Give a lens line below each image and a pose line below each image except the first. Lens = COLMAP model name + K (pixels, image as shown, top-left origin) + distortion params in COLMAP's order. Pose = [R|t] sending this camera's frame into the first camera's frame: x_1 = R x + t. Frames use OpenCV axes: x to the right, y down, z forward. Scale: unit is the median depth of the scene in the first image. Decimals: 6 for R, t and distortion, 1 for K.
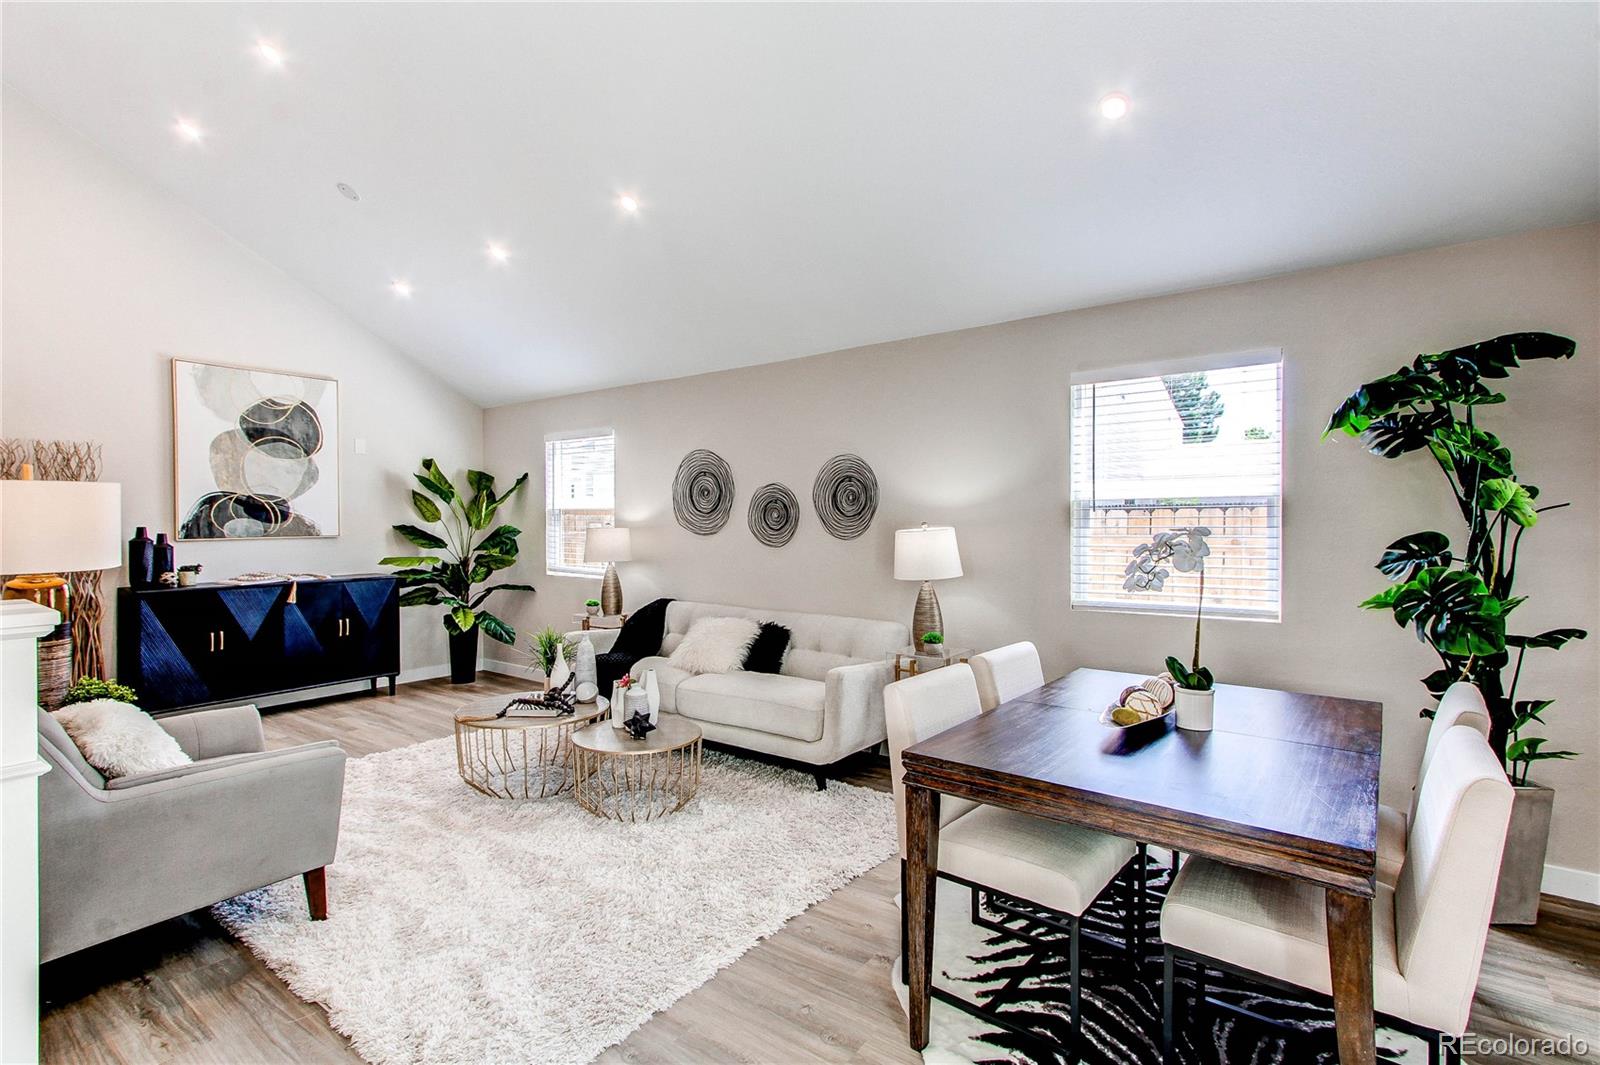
lens RADIAL K [[754.5, 0, 794.1], [0, 754.5, 526.6], [0, 0, 1]] dist [0.000868, 0.000231]
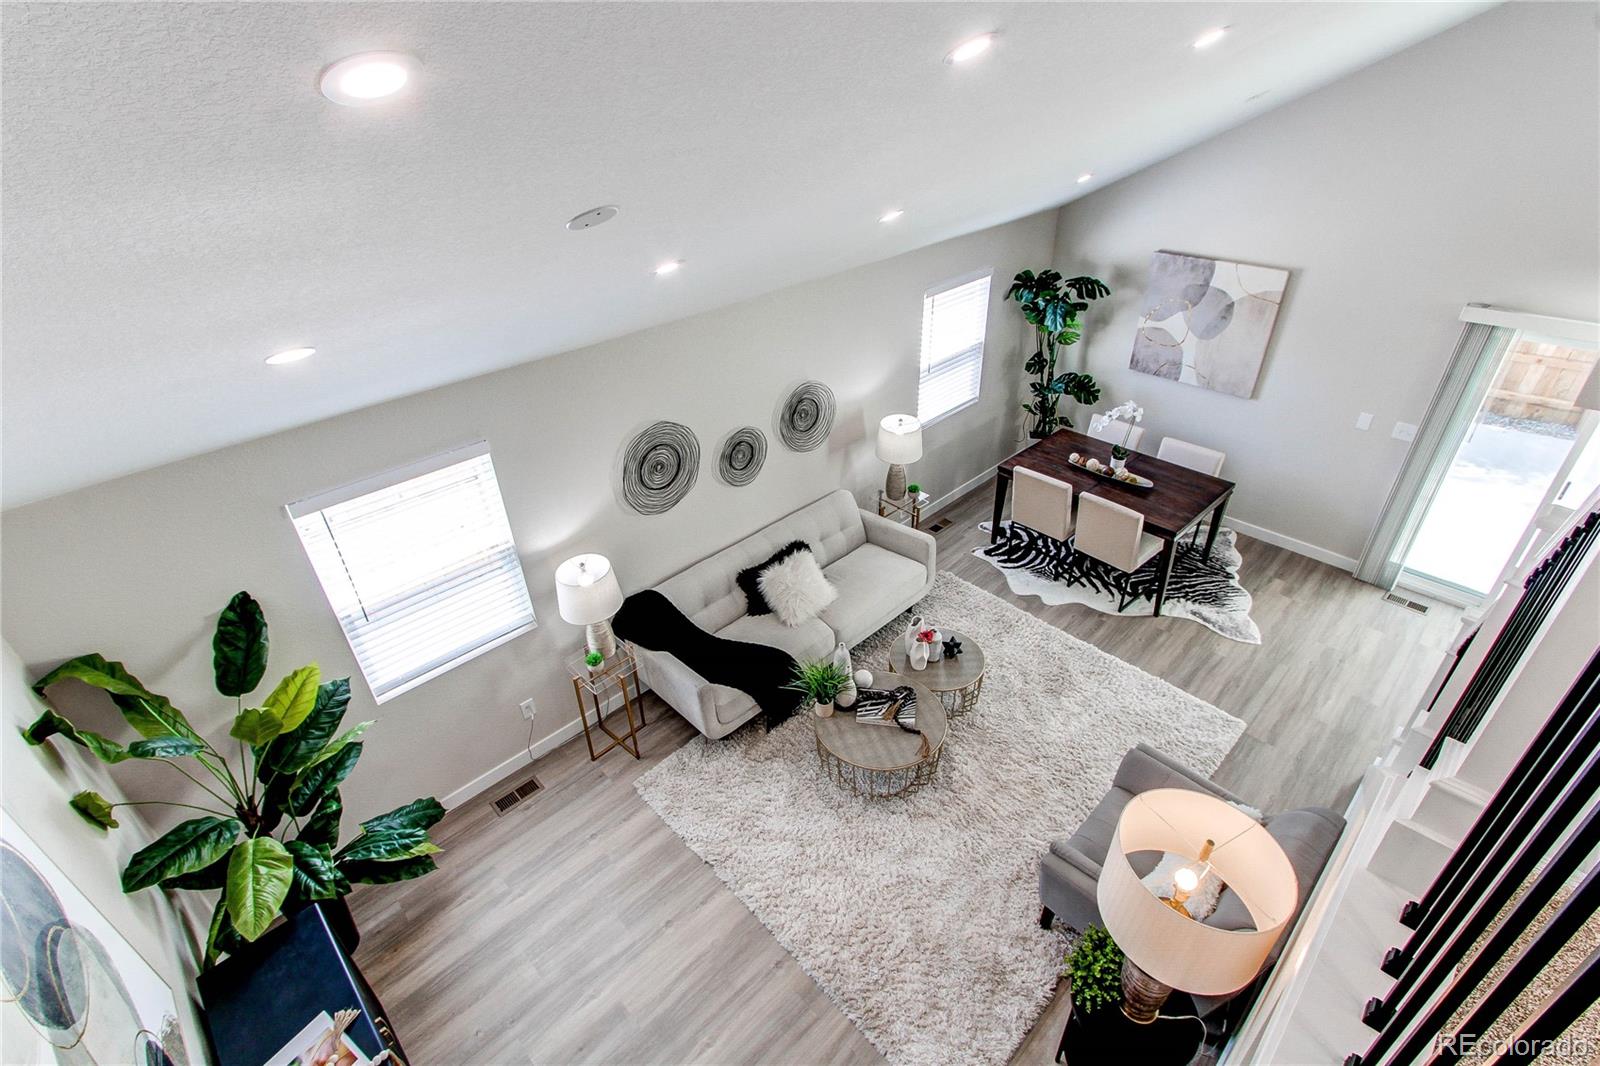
lens RADIAL K [[754.5, 0, 794.1], [0, 754.5, 527.1], [0, 0, 1]] dist [0.000868, 0.000231]
pose [[0.168489, -0.536440, 0.826948, -1.171498], [0.032871, 0.841533, 0.539204, -0.623144], [-0.985155, -0.063668, 0.159422, 0.982205]]
